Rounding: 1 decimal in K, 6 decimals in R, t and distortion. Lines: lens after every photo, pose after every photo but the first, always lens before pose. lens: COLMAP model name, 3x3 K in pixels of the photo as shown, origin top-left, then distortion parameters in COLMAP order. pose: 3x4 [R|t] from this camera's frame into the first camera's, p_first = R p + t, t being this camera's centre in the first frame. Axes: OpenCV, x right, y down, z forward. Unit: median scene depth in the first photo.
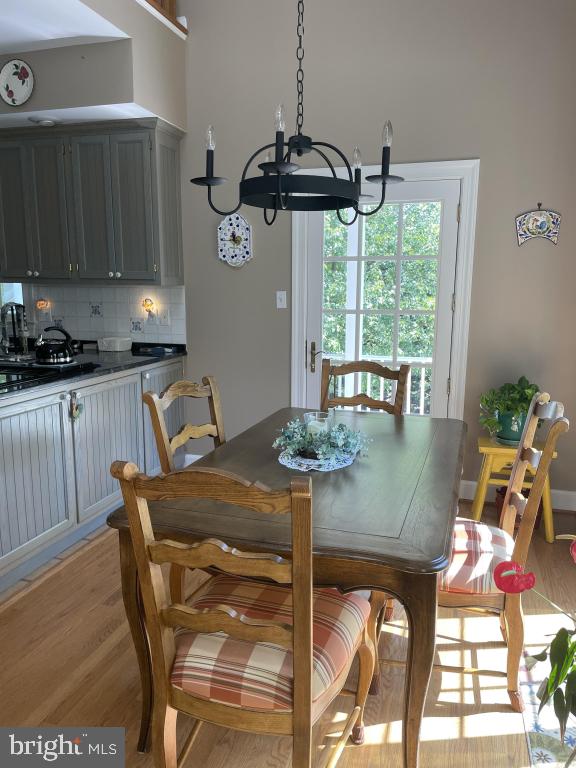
lens RADIAL K [[575.7, 0, 296.3], [0, 575.7, 377.4], [0, 0, 1]] dist [0.091174, -0.123853]
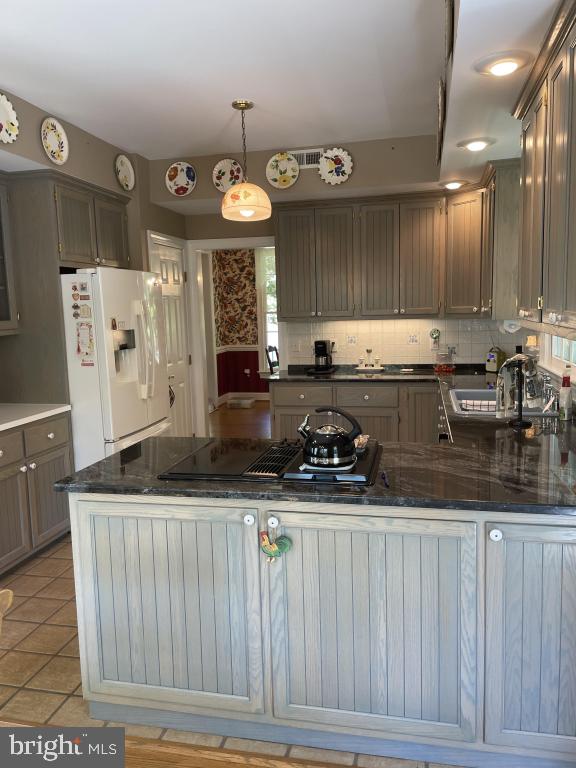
lens RADIAL K [[575.7, 0, 296.3], [0, 575.7, 377.4], [0, 0, 1]] dist [0.091174, -0.123853]
pose [[0.065264, 0.114199, -0.991312, 0.226691], [-0.133719, 0.985471, 0.104723, -0.192075], [0.988868, 0.125723, 0.079586, 0.952394]]
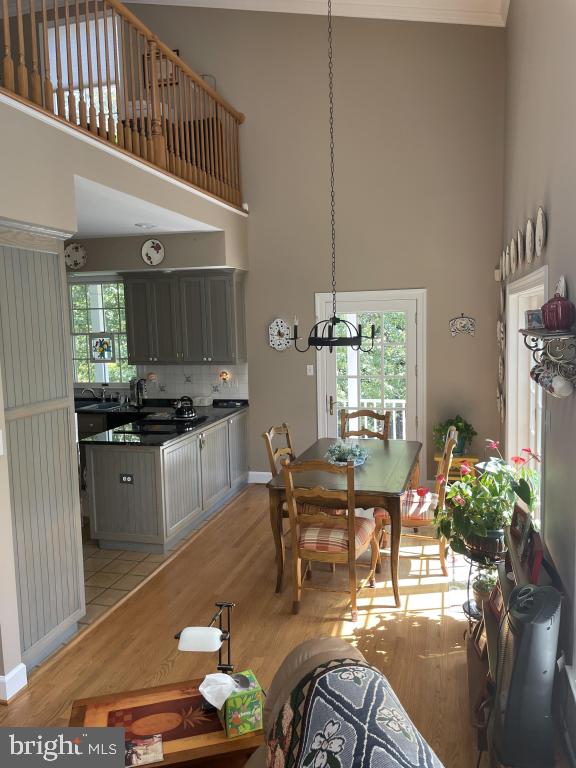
lens RADIAL K [[575.7, 0, 296.3], [0, 575.7, 377.4], [0, 0, 1]] dist [0.091174, -0.123853]
pose [[0.999271, -0.034560, 0.016210, -0.121140], [0.035375, 0.997966, -0.053036, -0.043086], [-0.014344, 0.053571, 0.998461, -0.787317]]
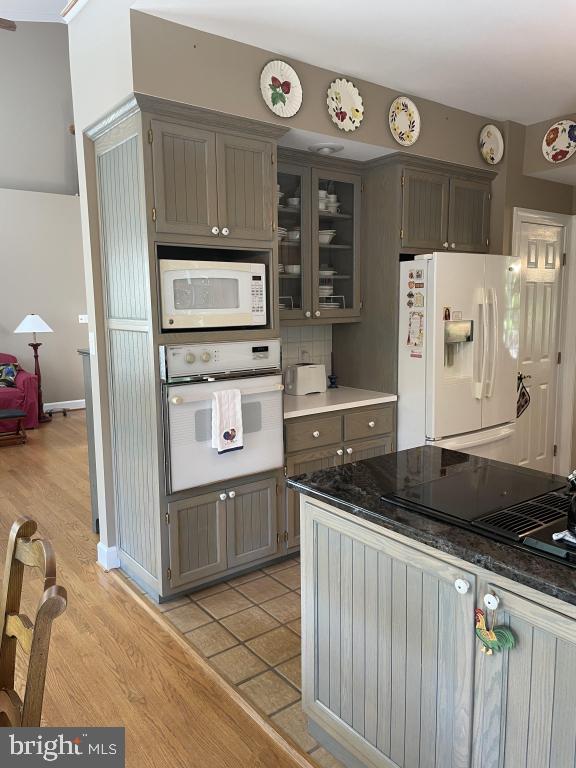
lens RADIAL K [[574.7, 0, 299.7], [0, 574.7, 382.6], [0, 0, 1]] dist [0.089051, -0.117261]
pose [[-0.590110, 0.111452, -0.799593, 0.047513], [-0.121358, 0.966925, 0.224340, -0.212642], [0.798150, 0.229423, -0.557066, 1.089034]]
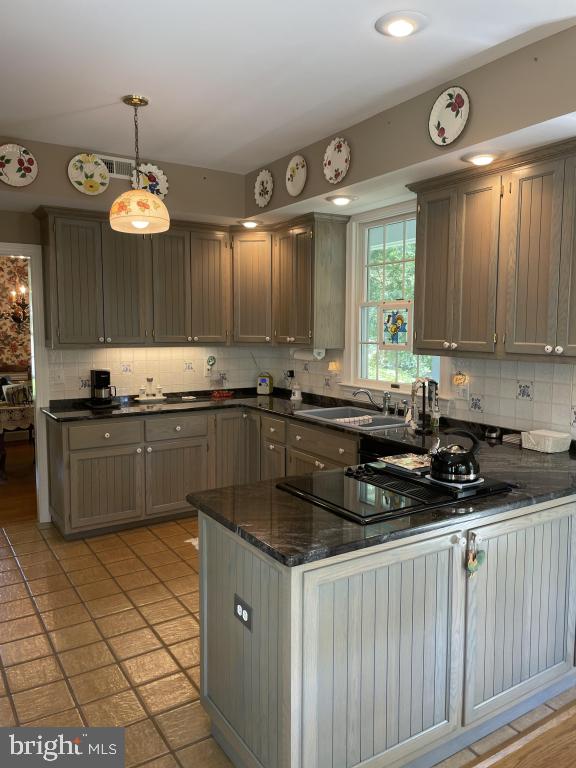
lens RADIAL K [[575.7, 0, 296.3], [0, 575.7, 377.4], [0, 0, 1]] dist [0.091174, -0.123853]
pose [[0.750551, 0.055280, -0.658496, -0.098889], [-0.105095, 0.993797, -0.036359, -0.109009], [0.652401, 0.096494, 0.751706, 0.337207]]
